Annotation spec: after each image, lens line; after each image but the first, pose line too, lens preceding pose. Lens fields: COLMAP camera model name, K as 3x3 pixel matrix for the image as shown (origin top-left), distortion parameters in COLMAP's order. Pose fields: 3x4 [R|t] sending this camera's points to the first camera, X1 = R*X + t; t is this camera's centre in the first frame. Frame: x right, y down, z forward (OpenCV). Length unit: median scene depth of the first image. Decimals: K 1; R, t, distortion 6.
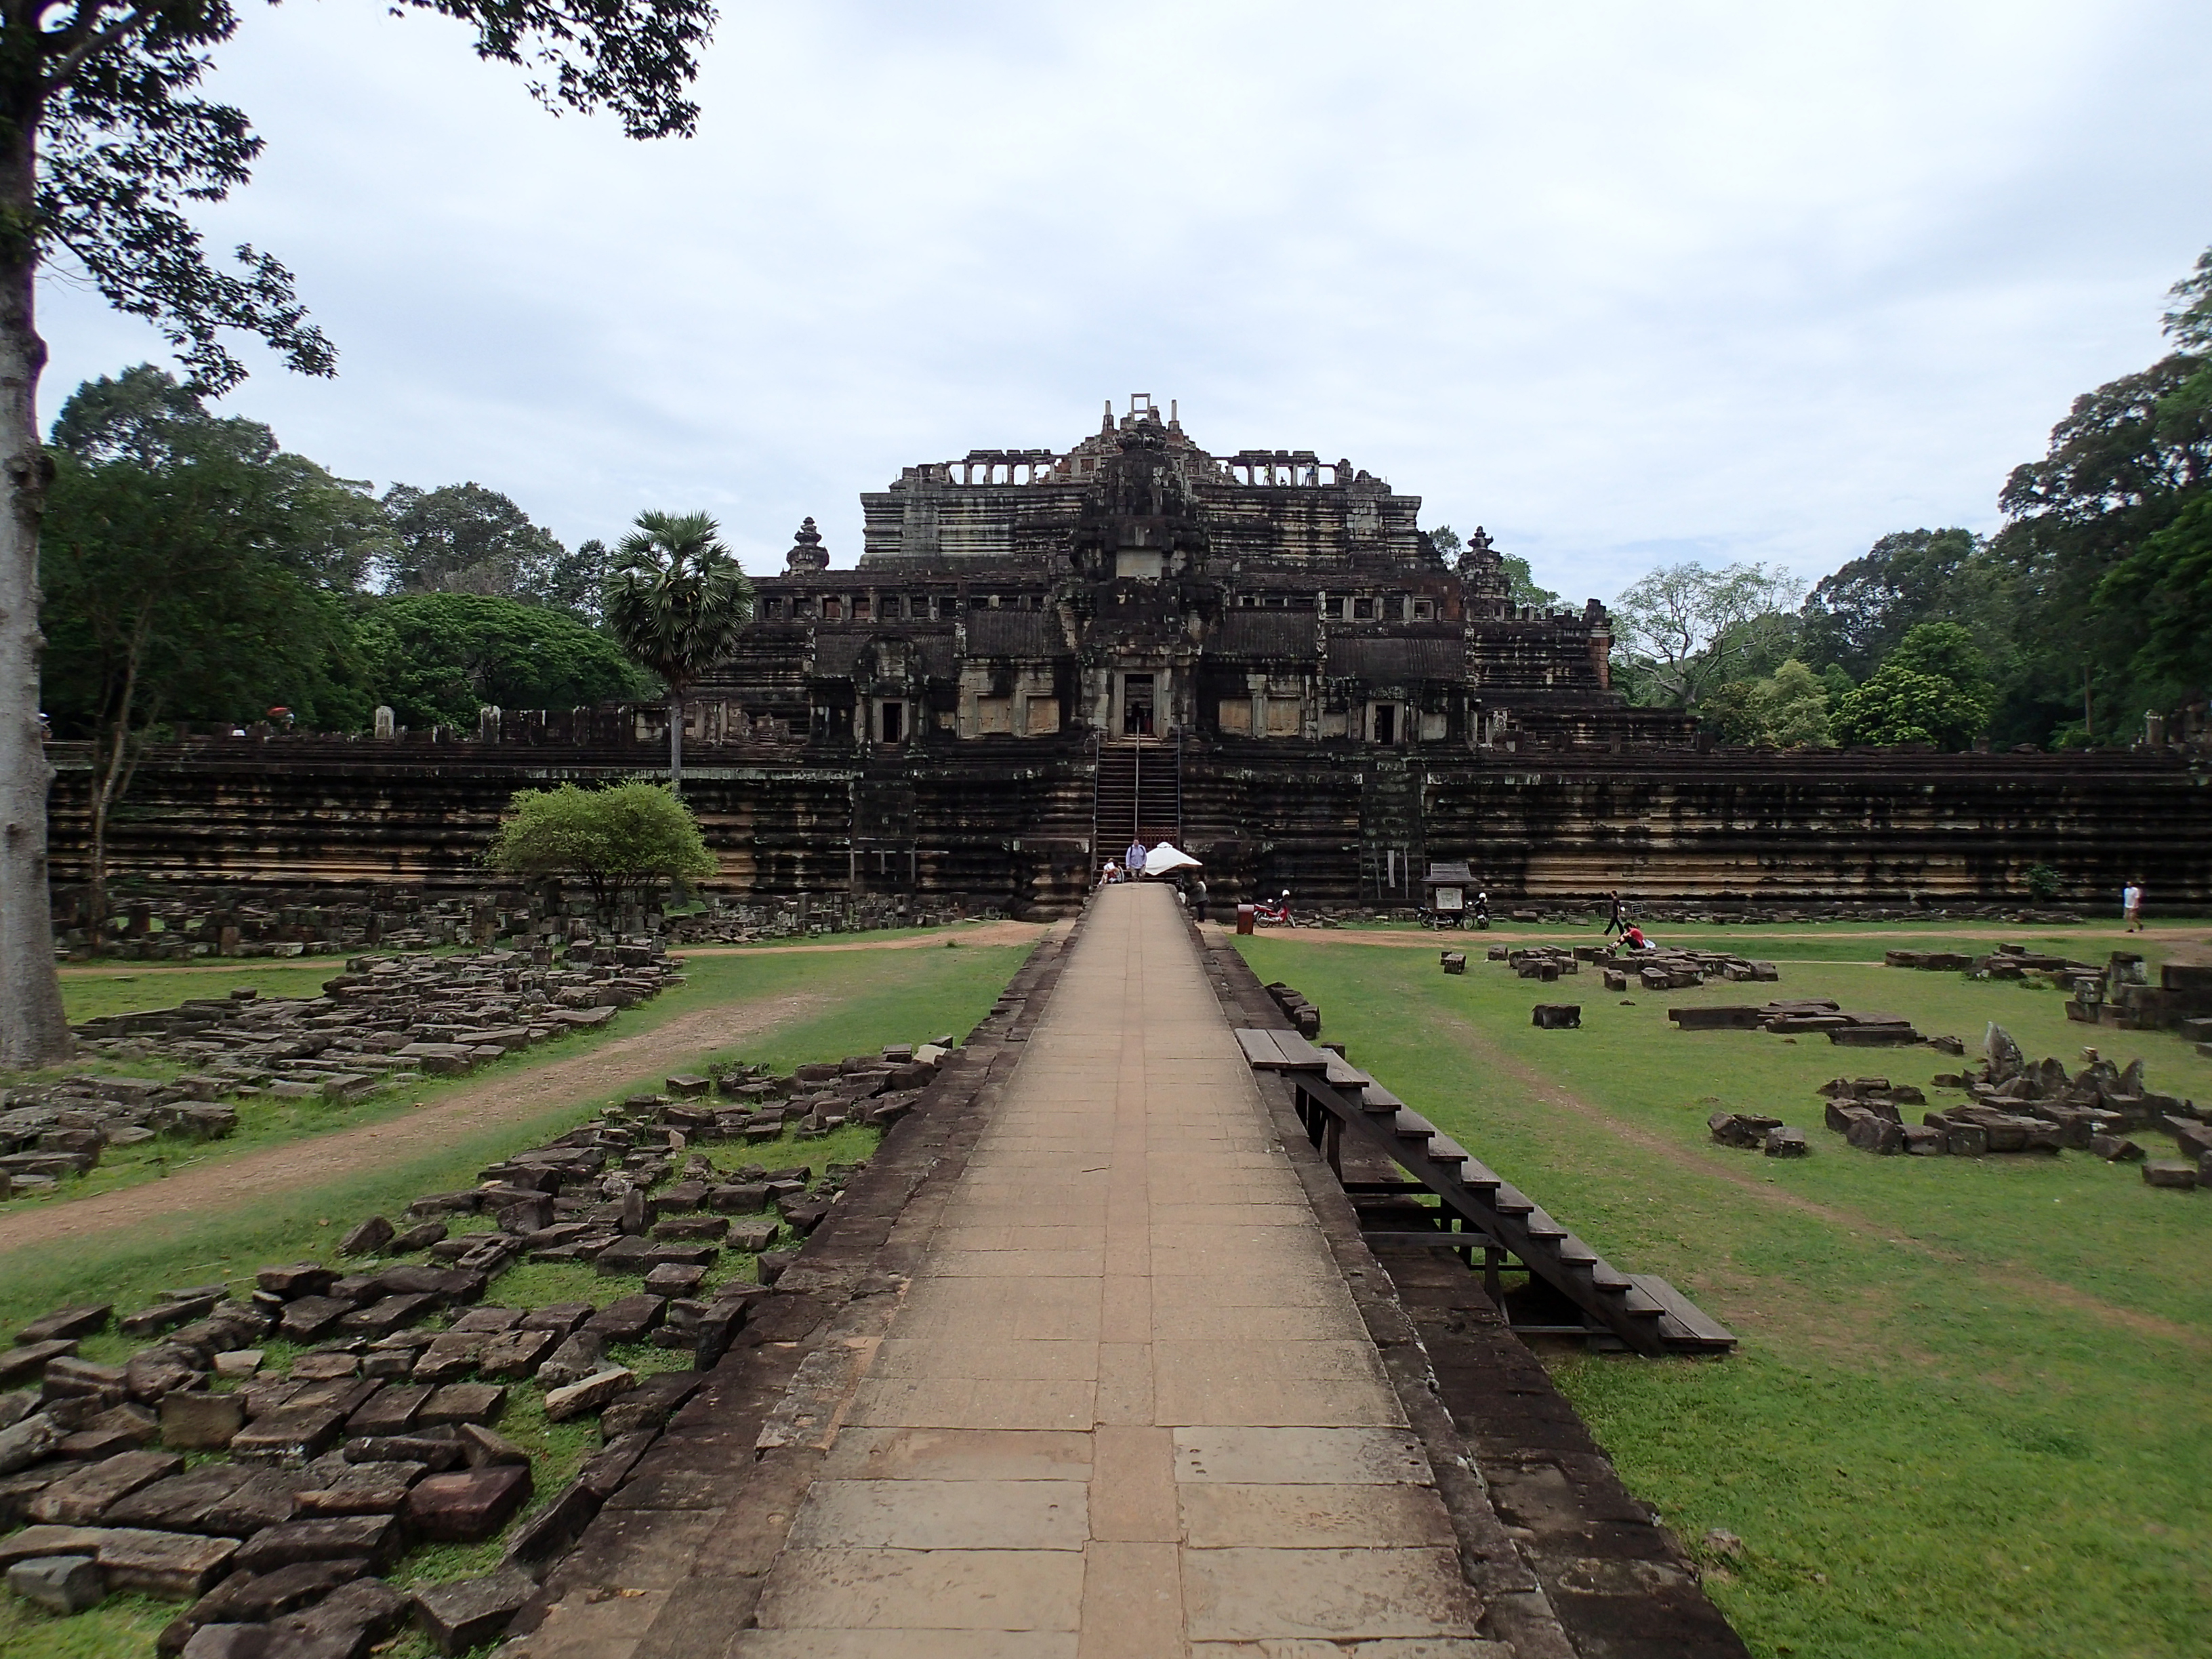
lens RADIAL K [[1616.5, 0, 1103.7], [0, 1616.5, 828.6], [0, 0, 1]] dist [0.022607, 0.003591]
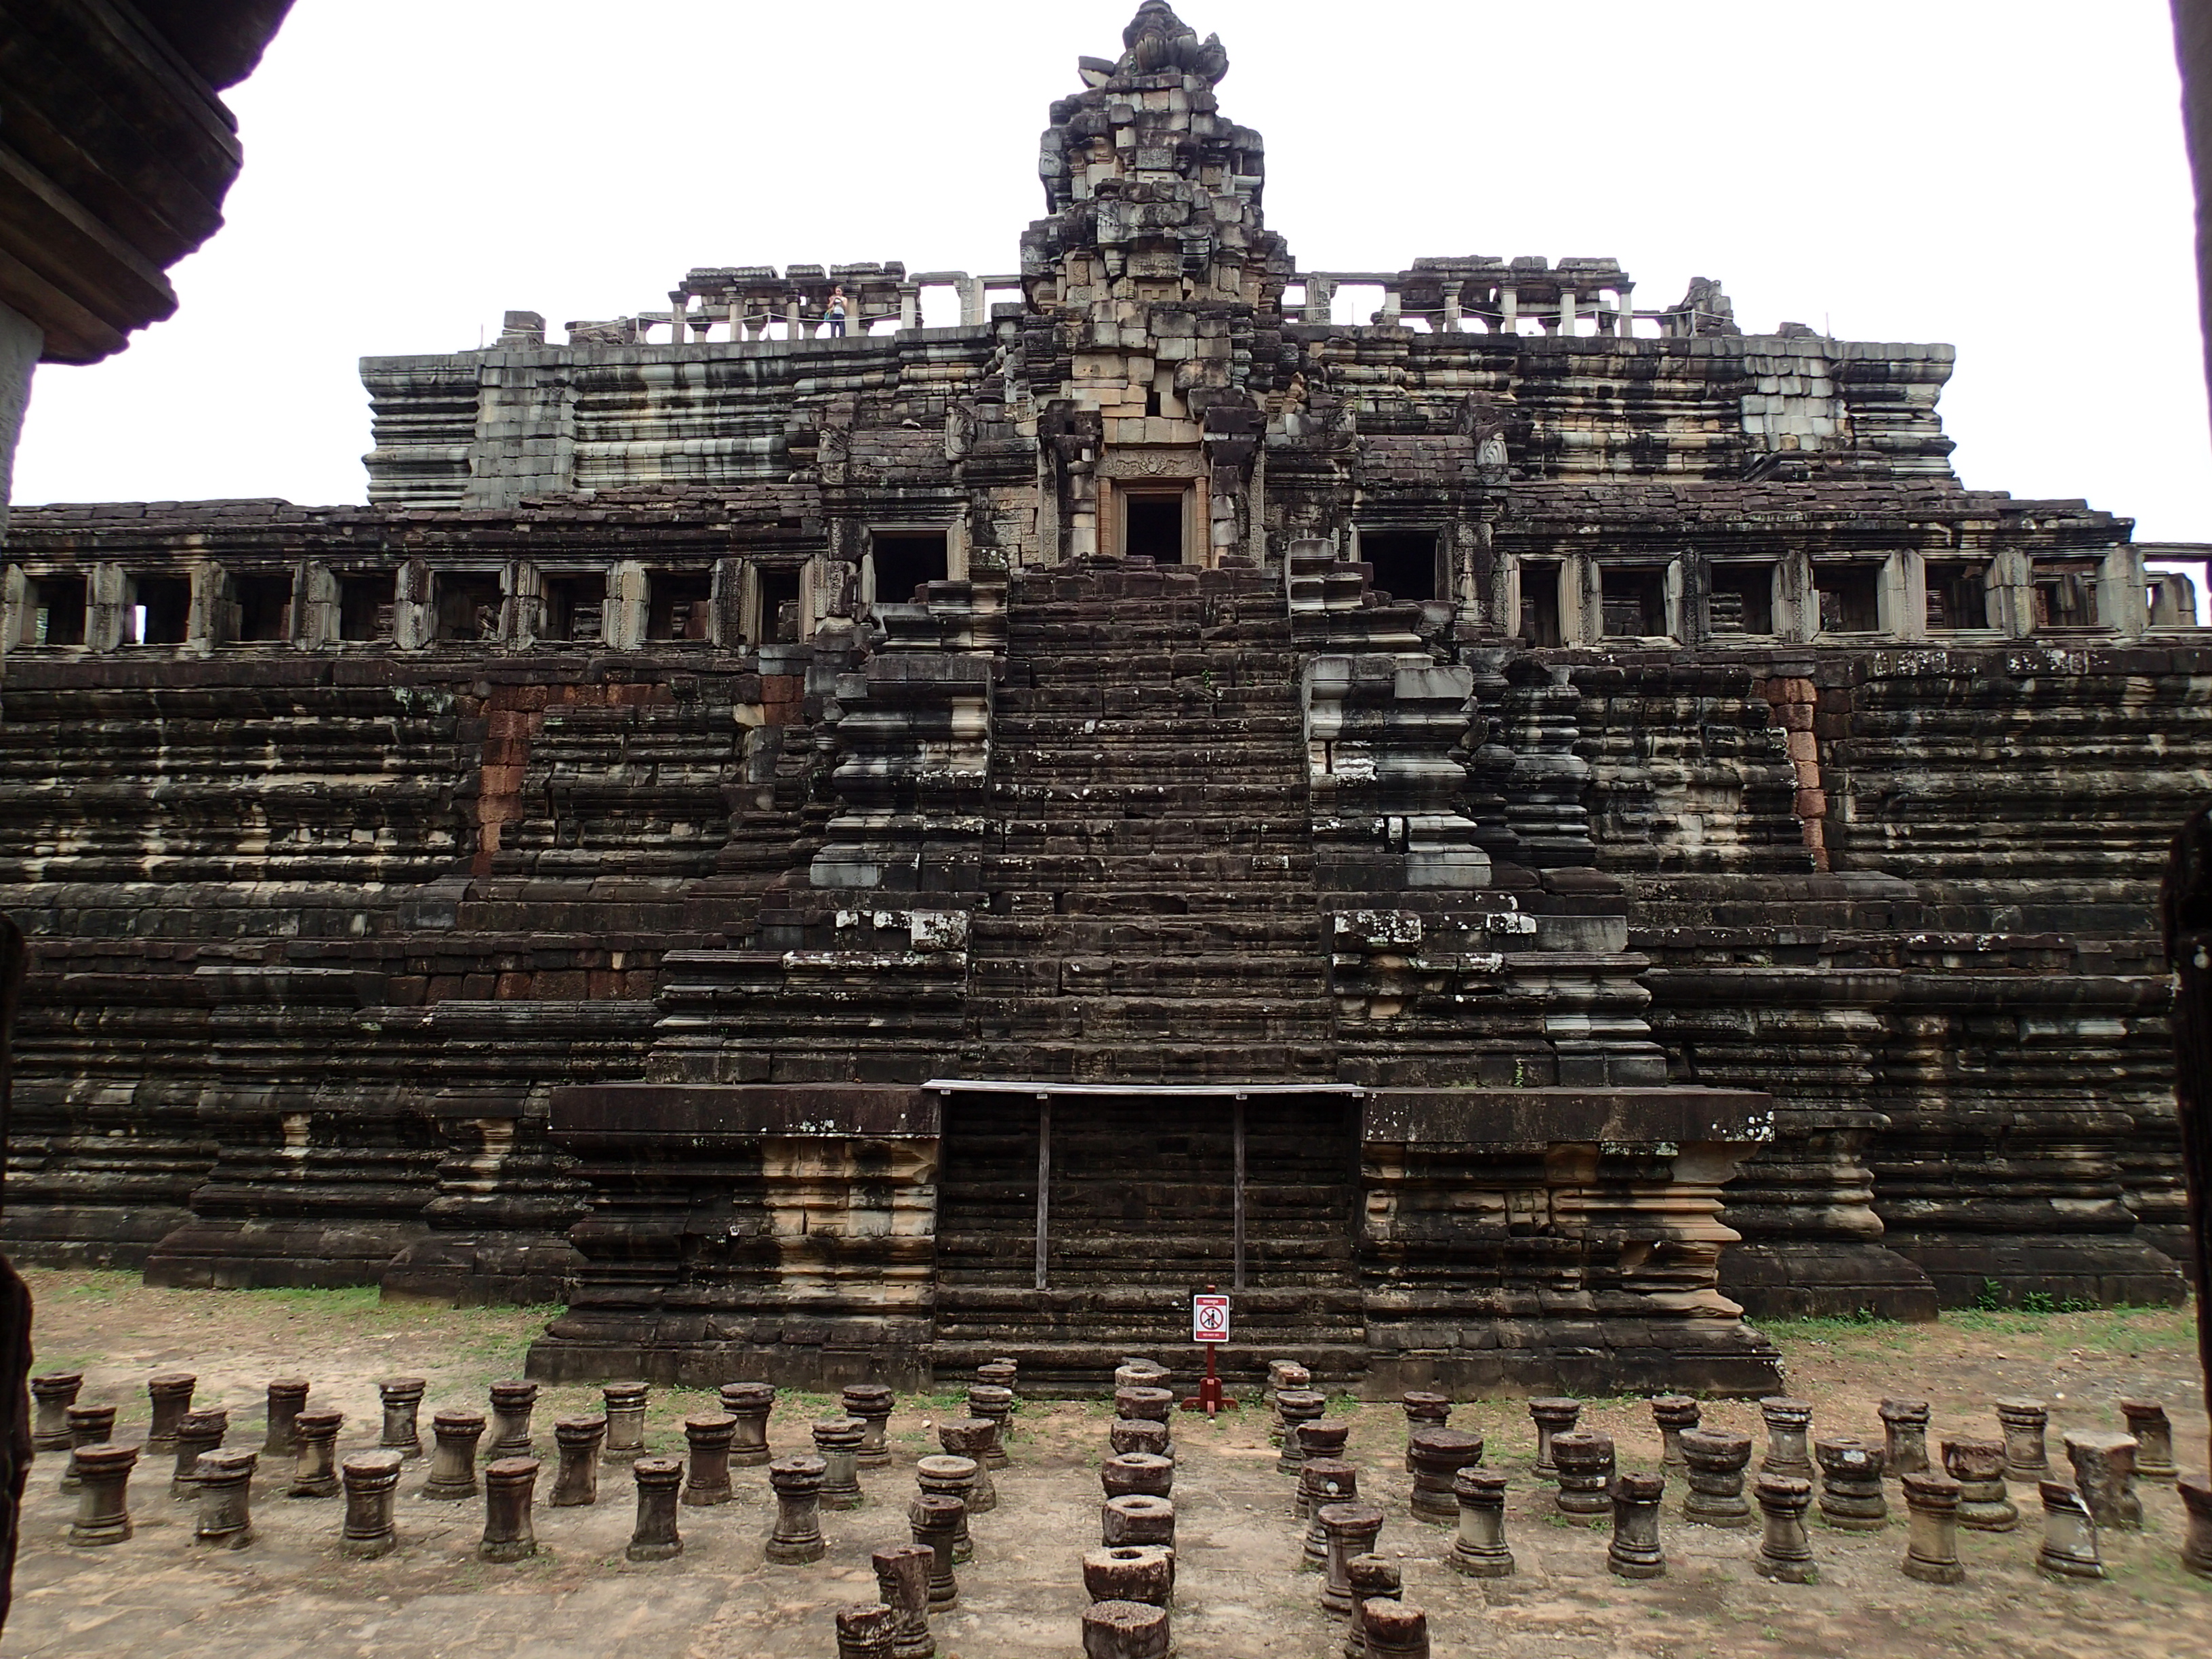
lens RADIAL K [[1616.5, 0, 1107.2], [0, 1616.5, 832.6], [0, 0, 1]] dist [0.022607, 0.003591]
pose [[0.999980, -0.004556, -0.004375, 0.015182], [0.003858, 0.988959, -0.148136, -0.050534], [0.005001, 0.148116, 0.988957, 0.665533]]
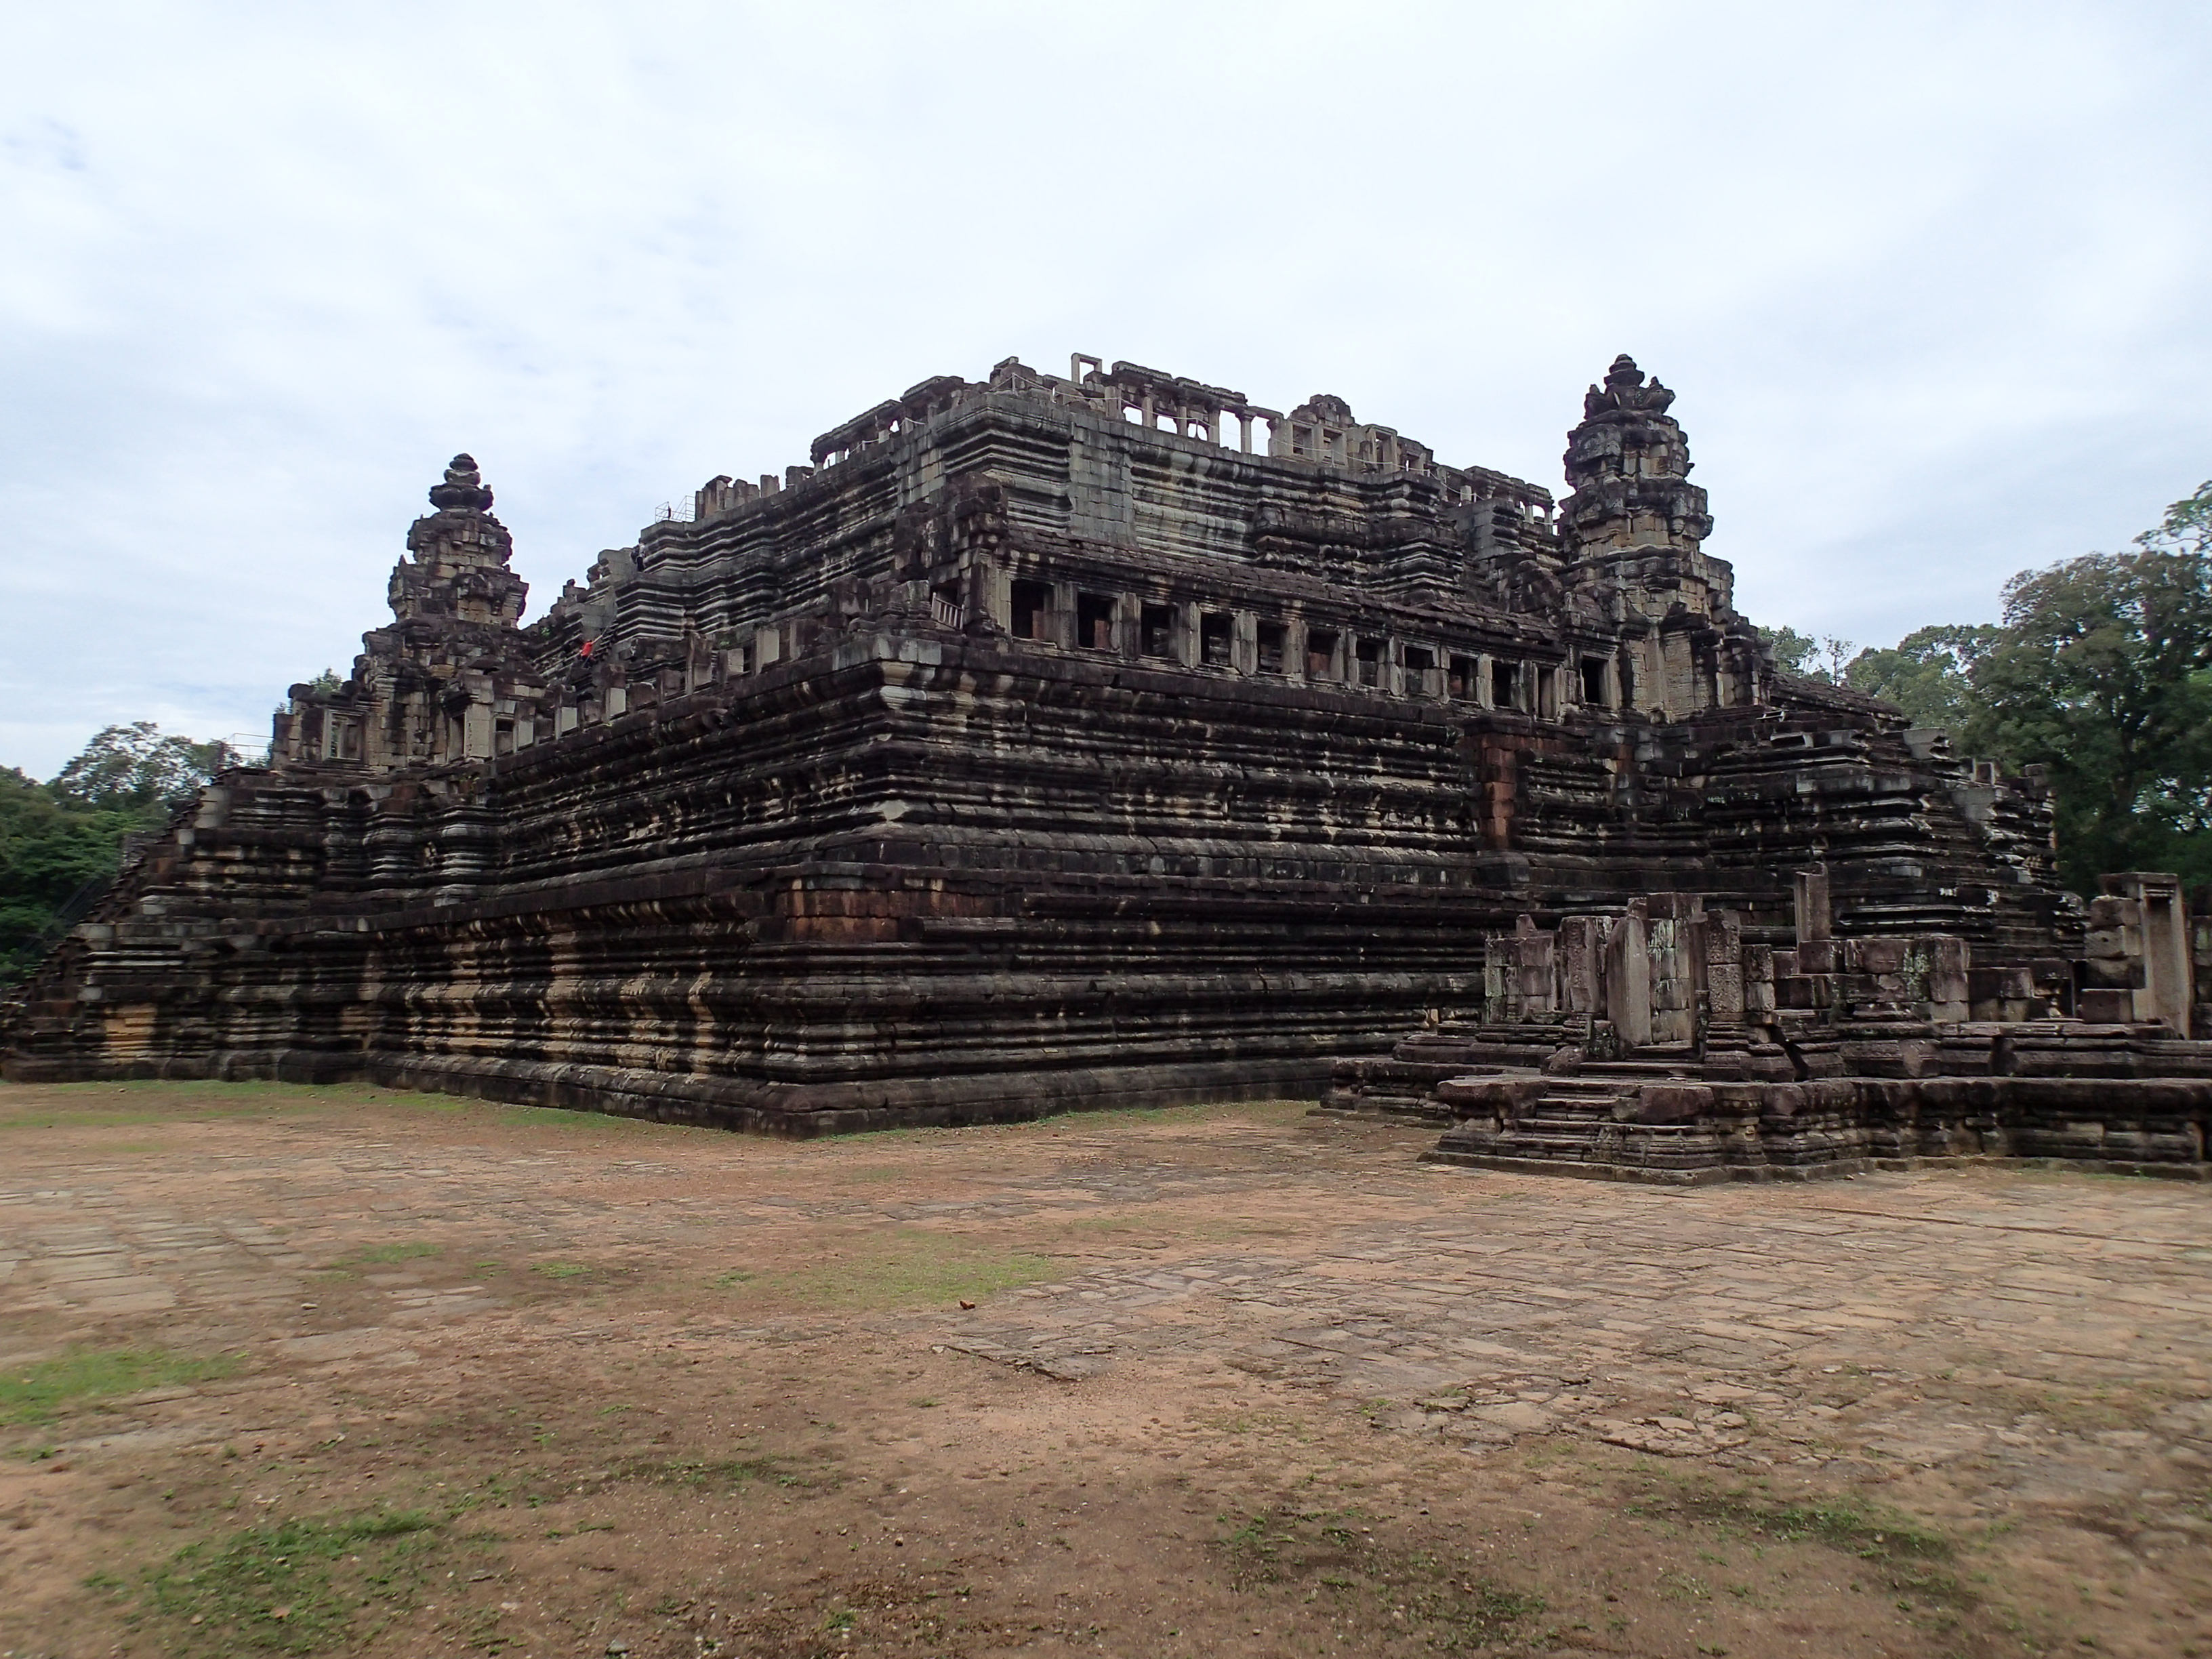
lens RADIAL K [[1616.5, 0, 1106.7], [0, 1616.5, 829.8], [0, 0, 1]] dist [0.022607, 0.003591]
pose [[0.751239, 0.040175, 0.658807, -0.406604], [0.030880, 0.994913, -0.095883, -0.050287], [-0.659308, 0.092375, 0.746177, 0.672703]]
